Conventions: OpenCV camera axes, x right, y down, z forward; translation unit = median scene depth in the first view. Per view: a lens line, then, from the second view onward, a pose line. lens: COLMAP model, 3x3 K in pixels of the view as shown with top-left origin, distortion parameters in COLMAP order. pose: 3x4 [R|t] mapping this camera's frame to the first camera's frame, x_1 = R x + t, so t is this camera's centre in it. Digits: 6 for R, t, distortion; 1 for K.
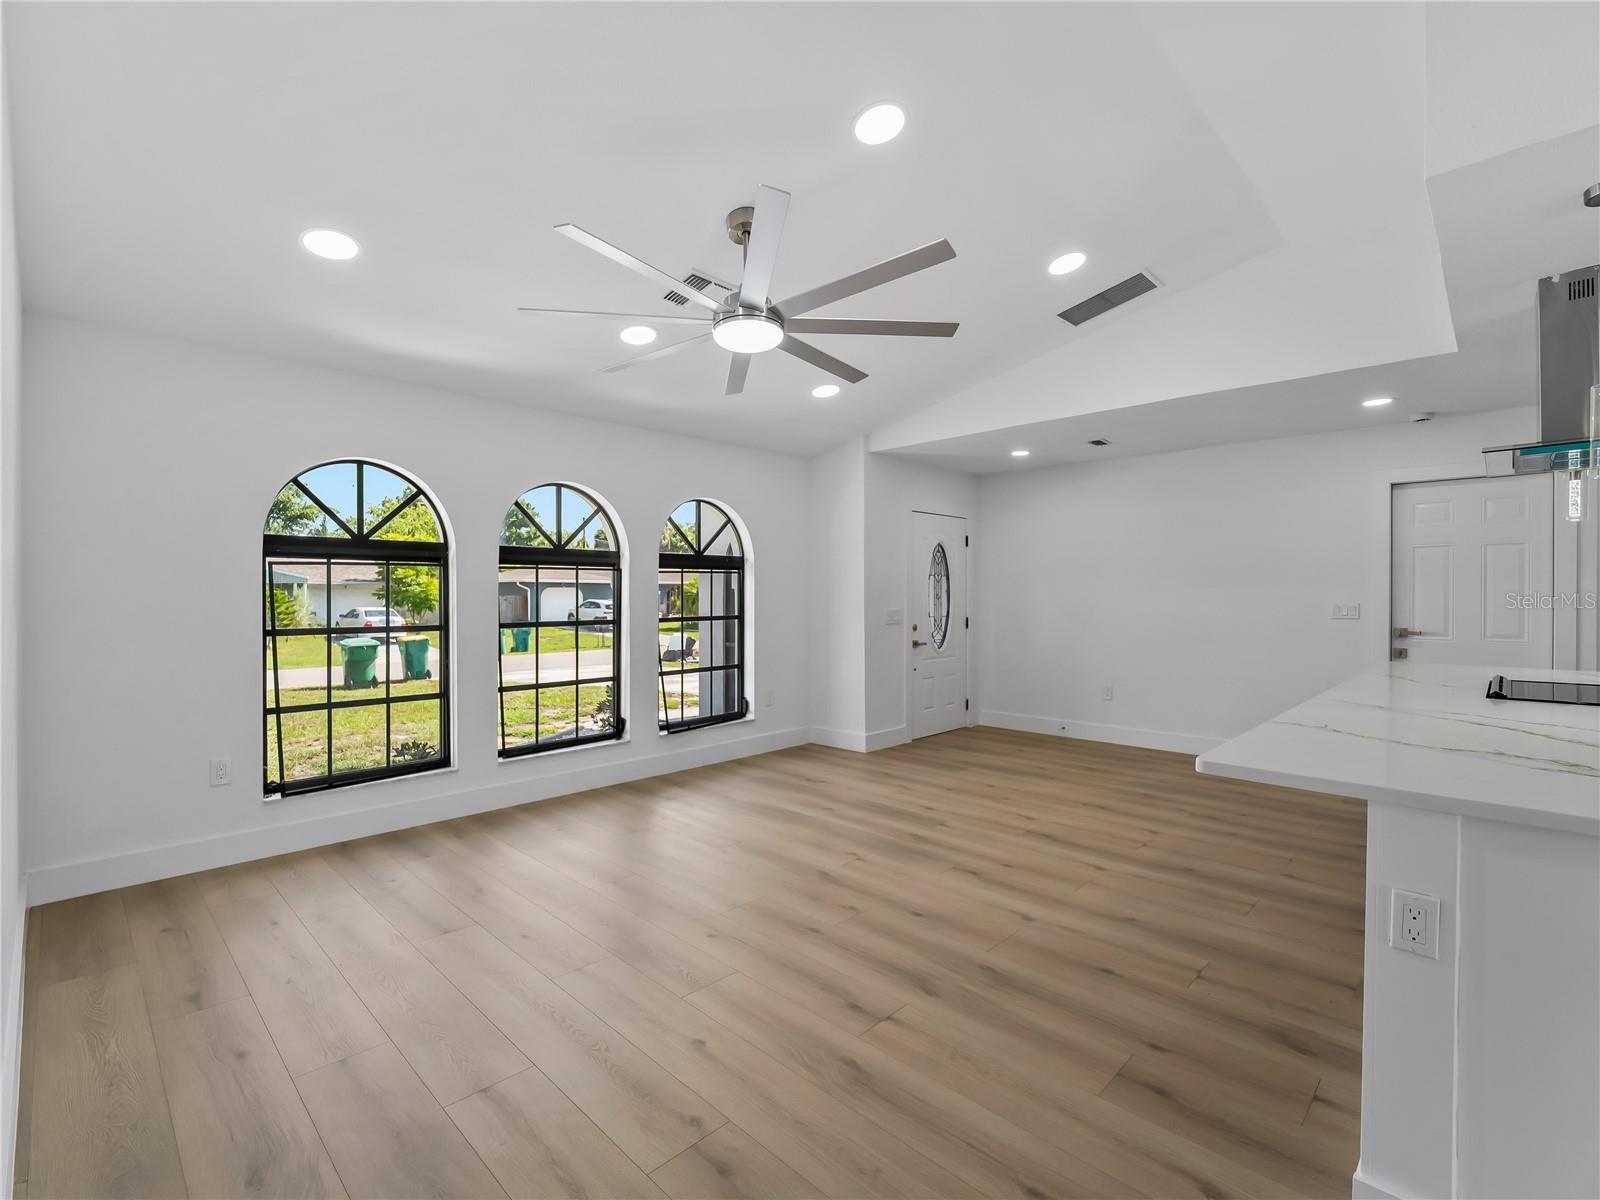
lens RADIAL K [[728.9, 0, 806.3], [0, 728.9, 597.8], [0, 0, 1]] dist [-0.000114, -0.001223]
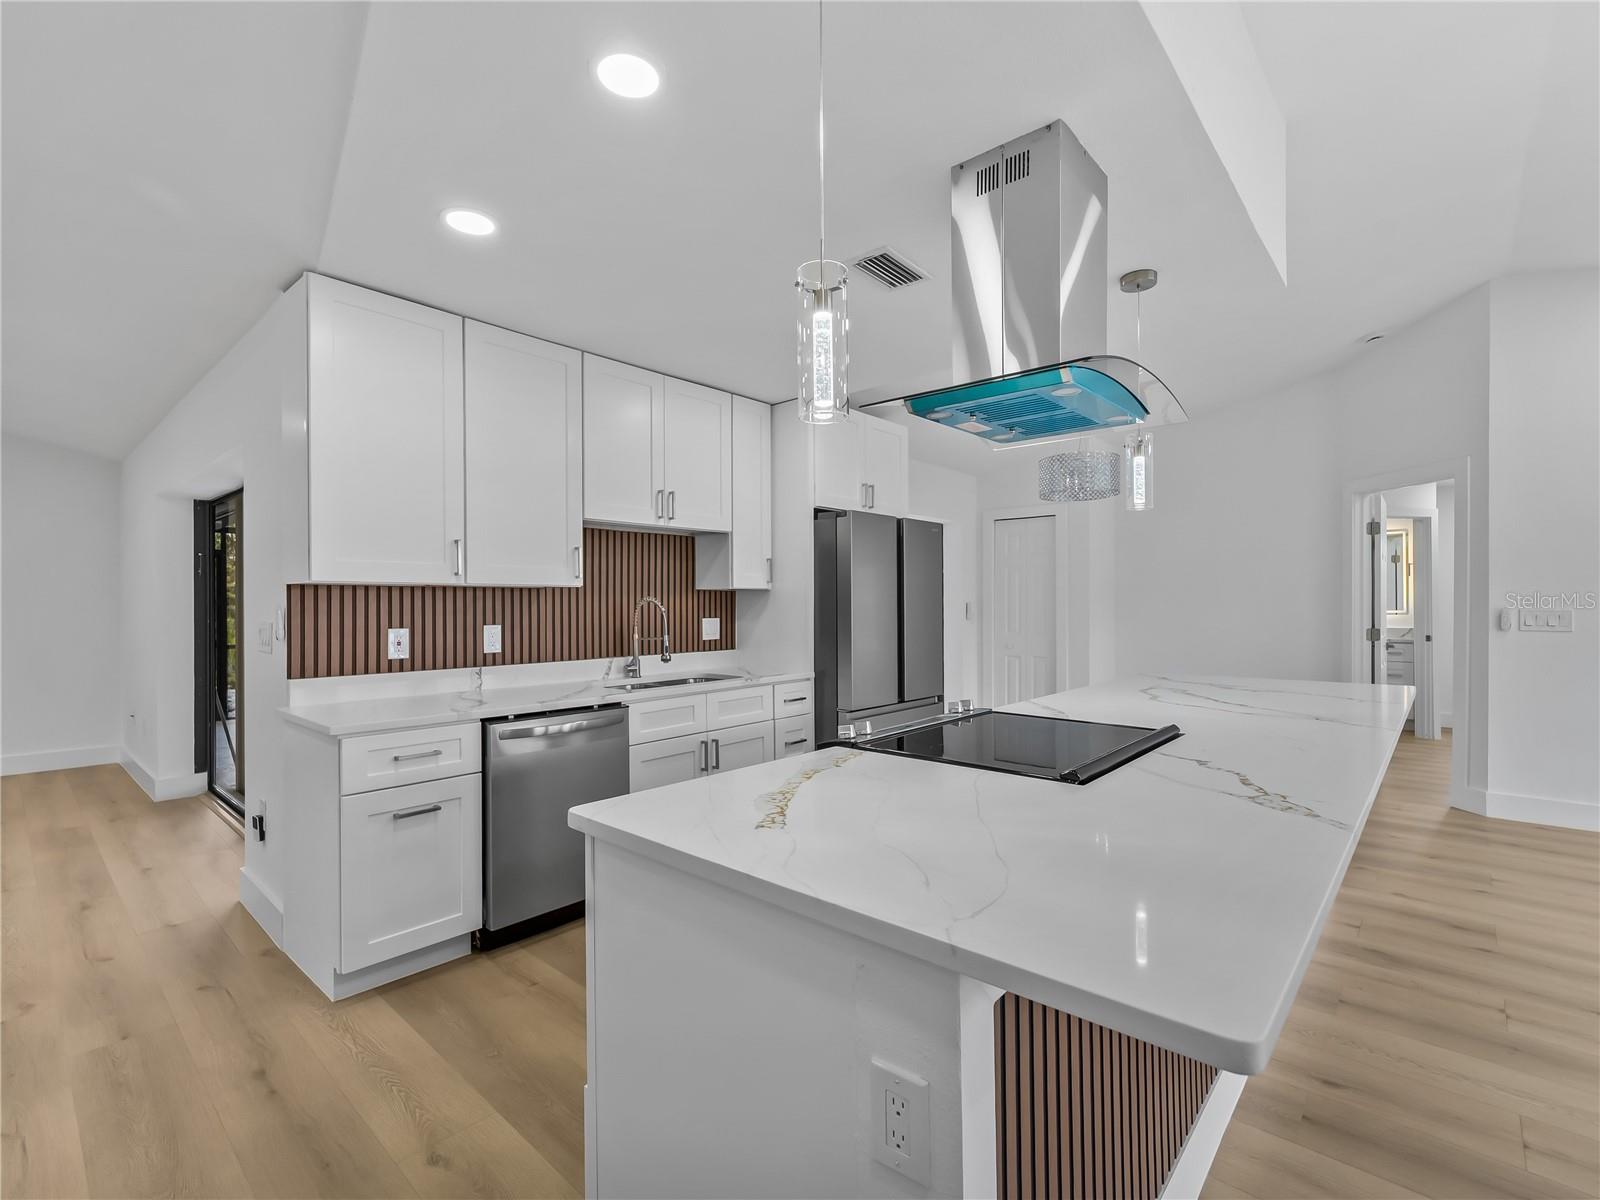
lens RADIAL K [[730.5, 0, 810.2], [0, 730.5, 604.6], [0, 0, 1]] dist [-0.001458, -0.000778]
pose [[-0.998889, 0.007392, -0.046537, 0.970006], [0.007215, 0.999966, 0.003981, -0.005617], [0.046565, 0.003641, -0.998909, 1.251024]]
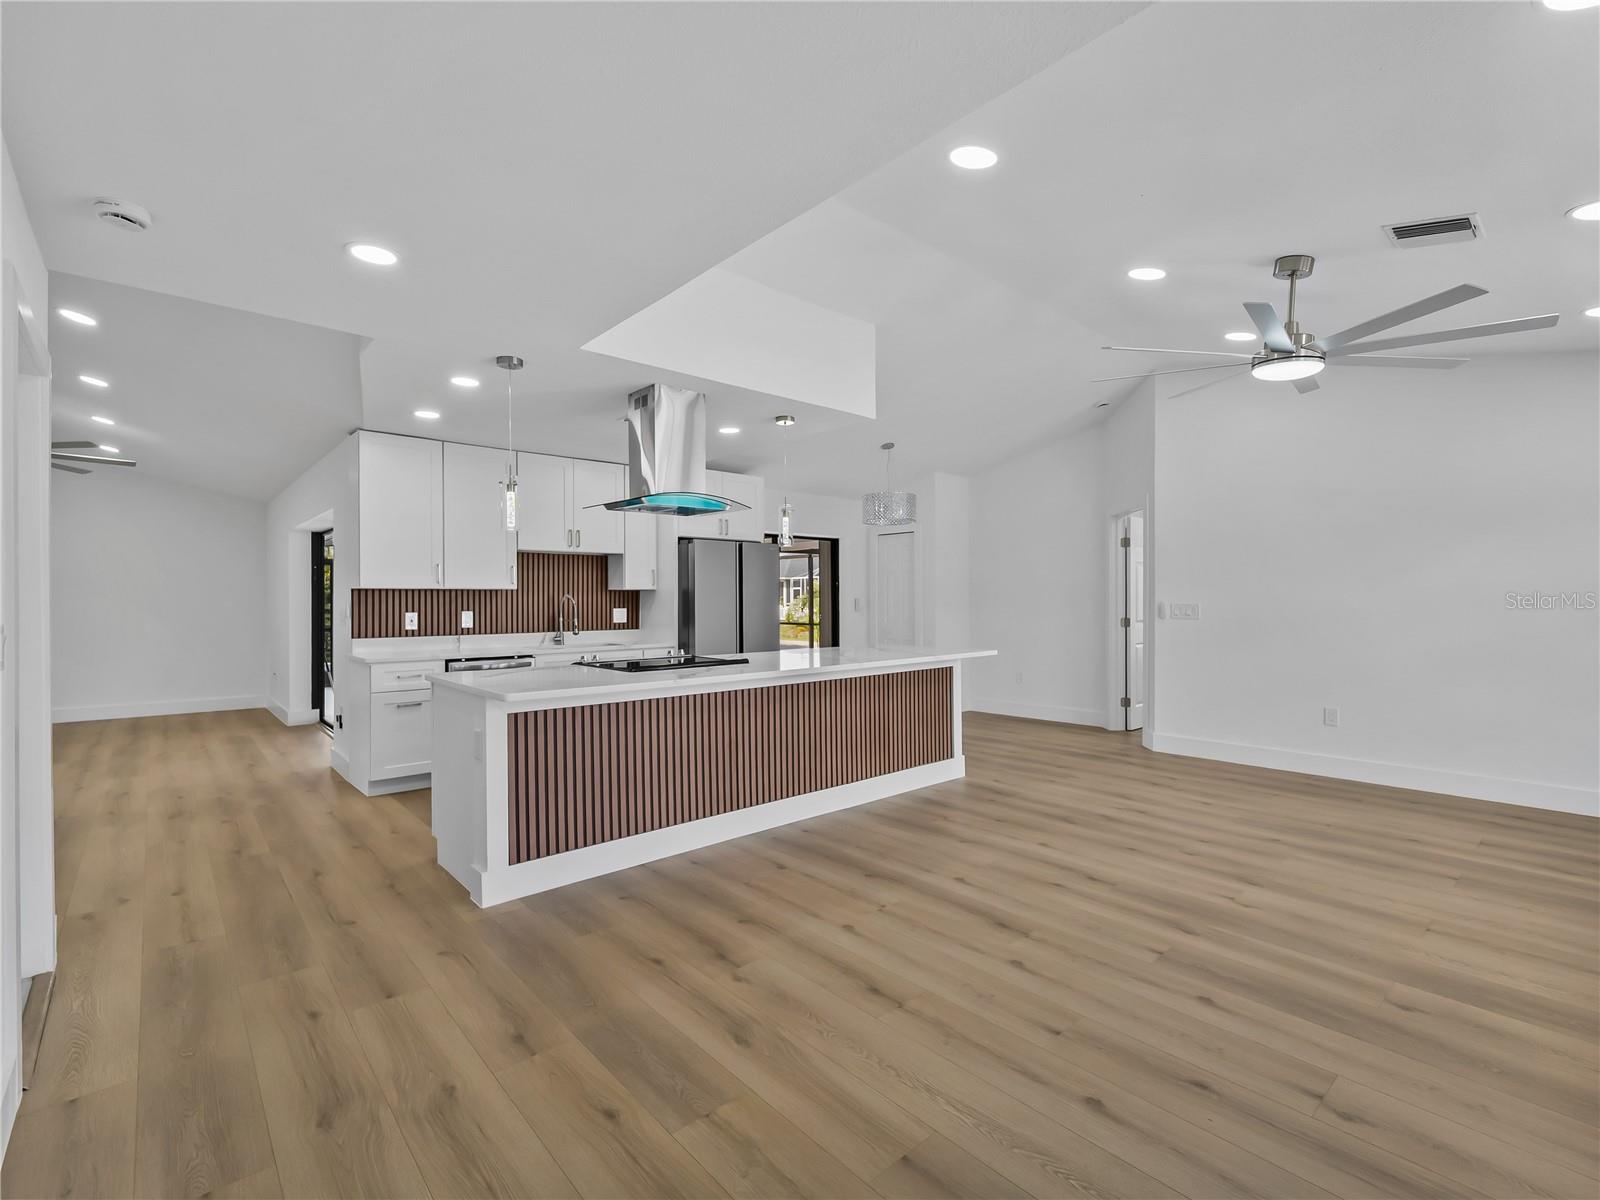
lens RADIAL K [[728.9, 0, 806.3], [0, 728.9, 597.8], [0, 0, 1]] dist [-0.000114, -0.001223]
pose [[-0.997635, 0.006806, 0.068397, 0.496041], [0.006818, 0.999977, -0.000052, -0.003365], [-0.068396, 0.000415, -0.997658, 1.826358]]
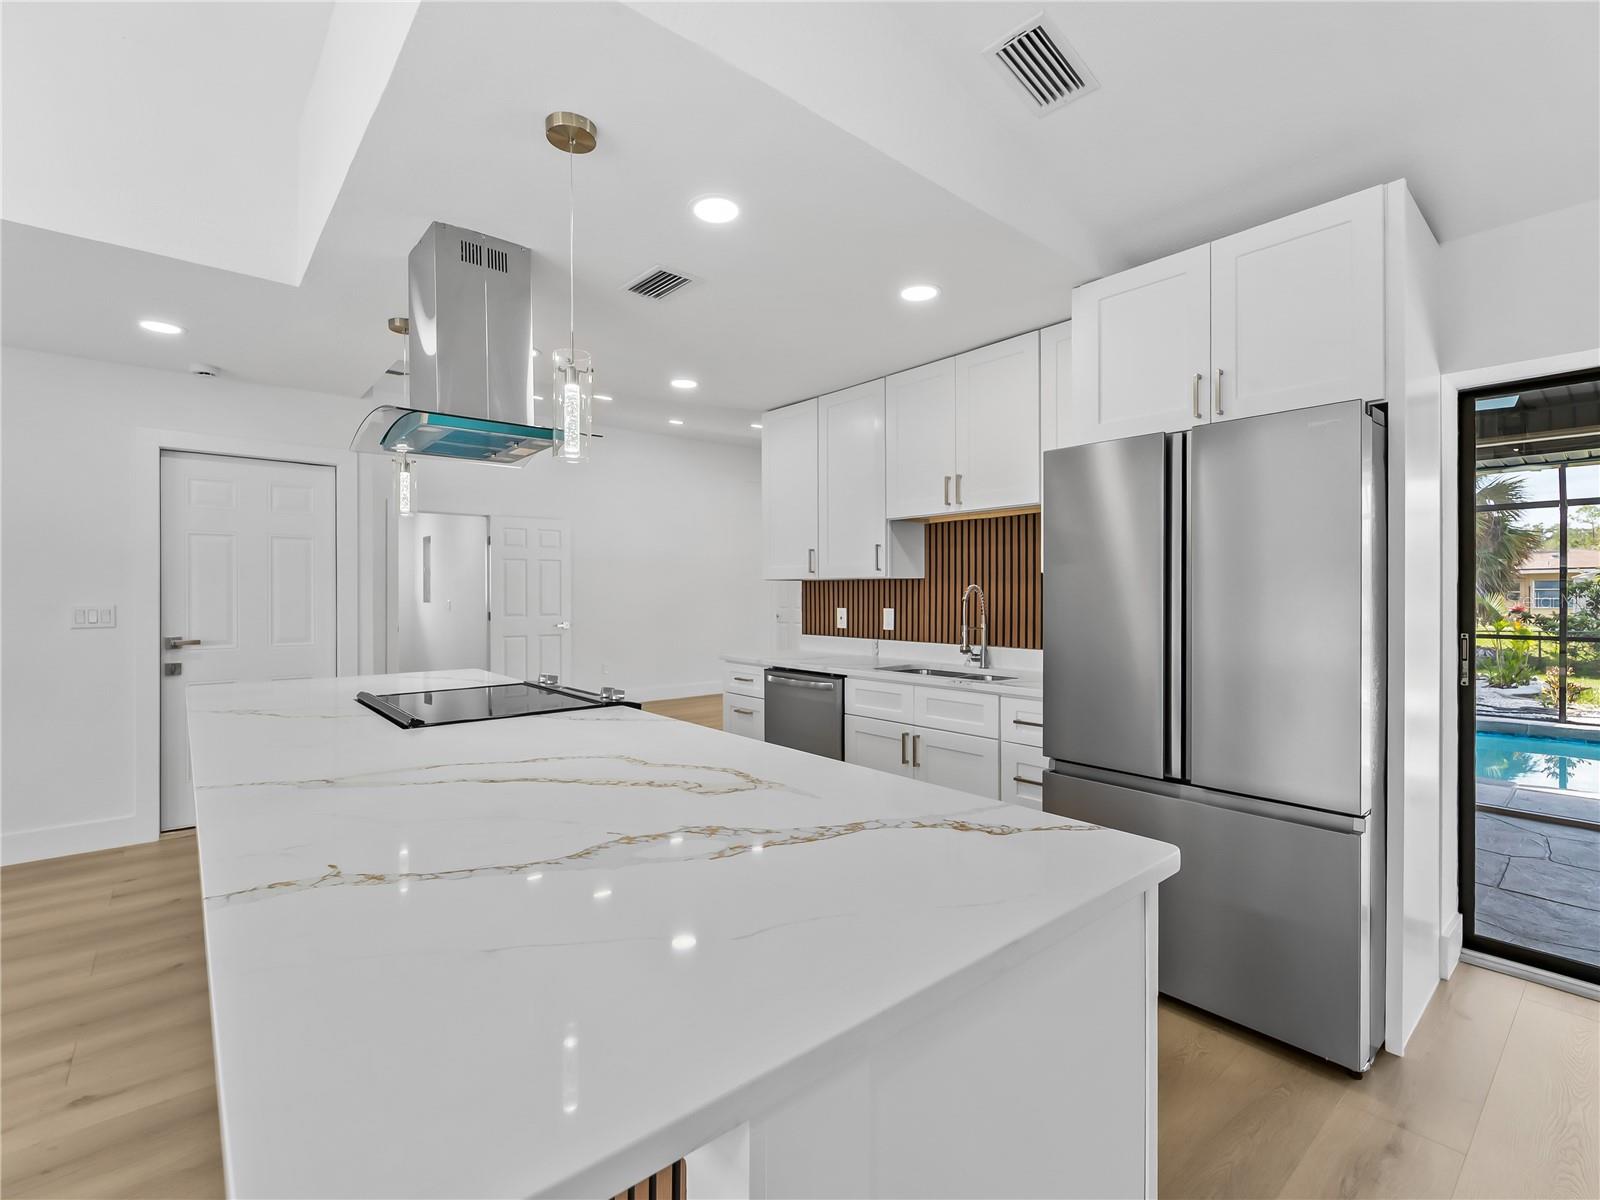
lens RADIAL K [[728.9, 0, 806.3], [0, 728.9, 597.8], [0, 0, 1]] dist [-0.000114, -0.001223]
pose [[0.089479, -0.004146, 0.995980, 0.144826], [0.002855, 0.999988, 0.003906, -0.001573], [-0.995985, 0.002494, 0.089490, 0.356714]]
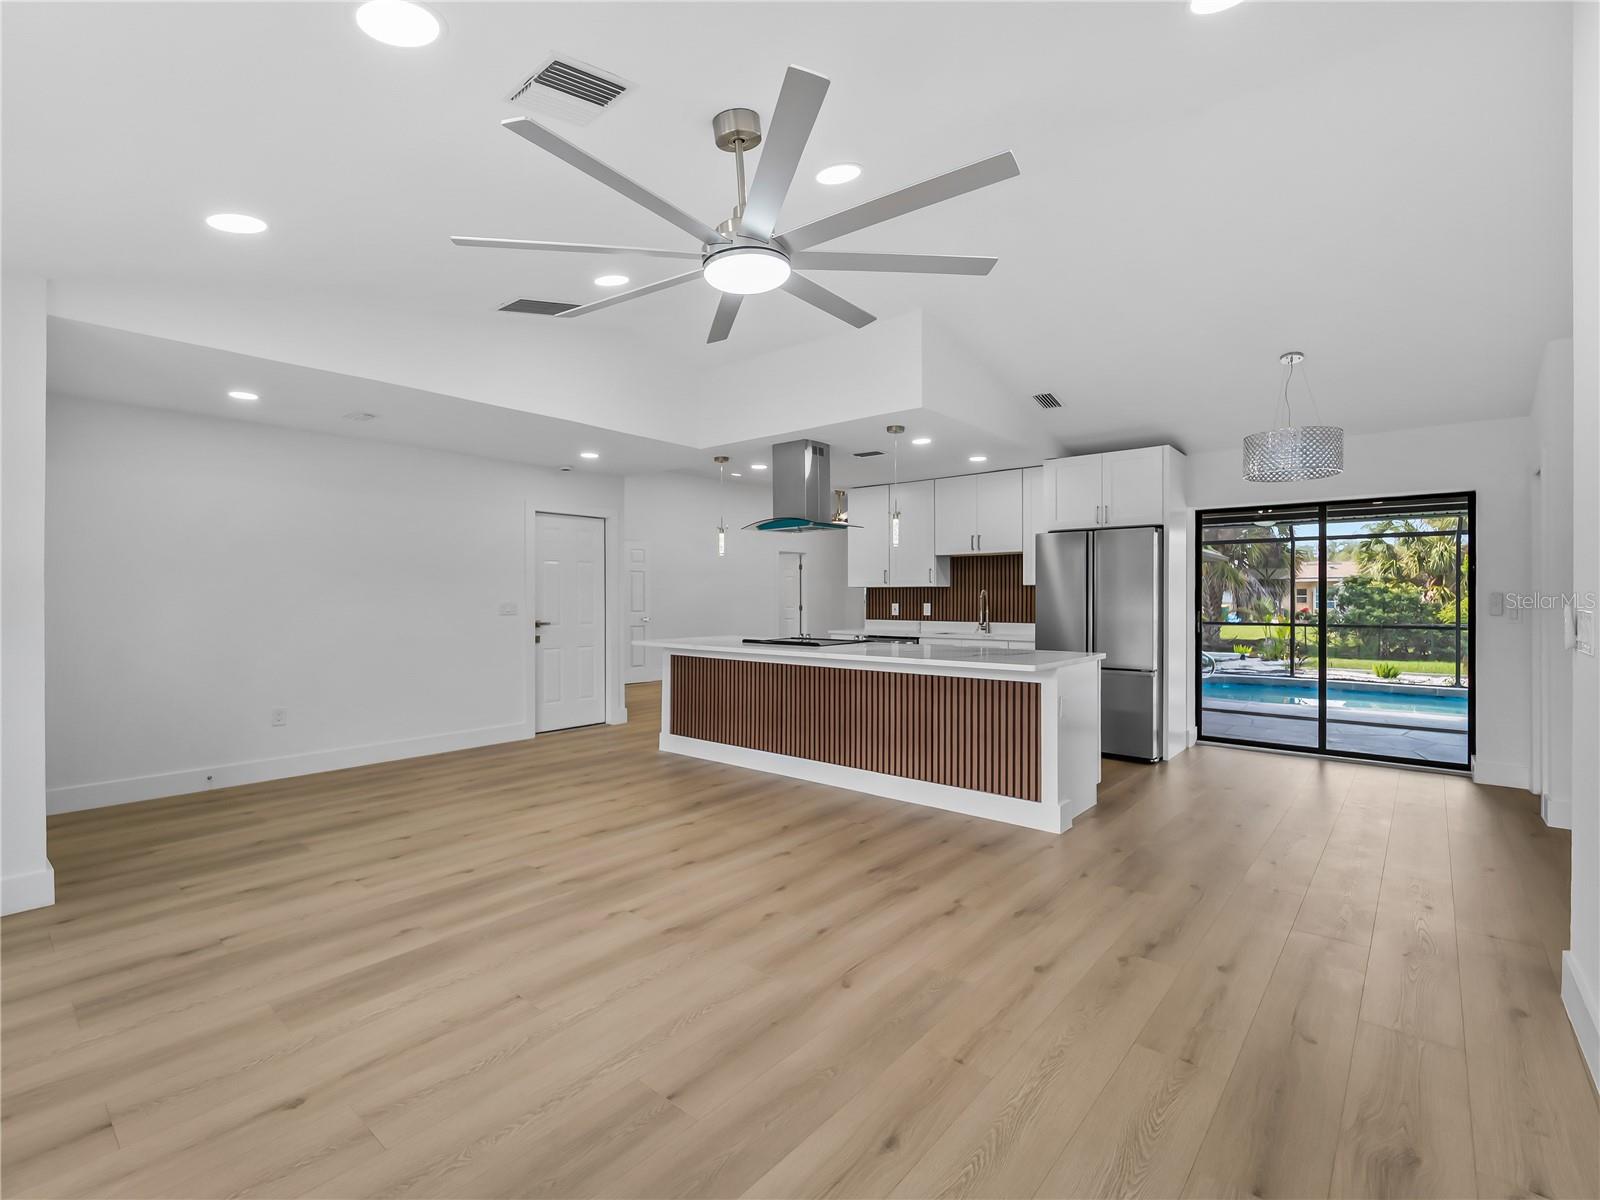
lens RADIAL K [[728.9, 0, 806.3], [0, 728.9, 597.8], [0, 0, 1]] dist [-0.000114, -0.001223]
pose [[-0.072590, -0.000159, 0.997362, -0.737847], [0.003196, 0.999995, 0.000392, 0.002273], [-0.997357, 0.003216, -0.072590, 0.826930]]
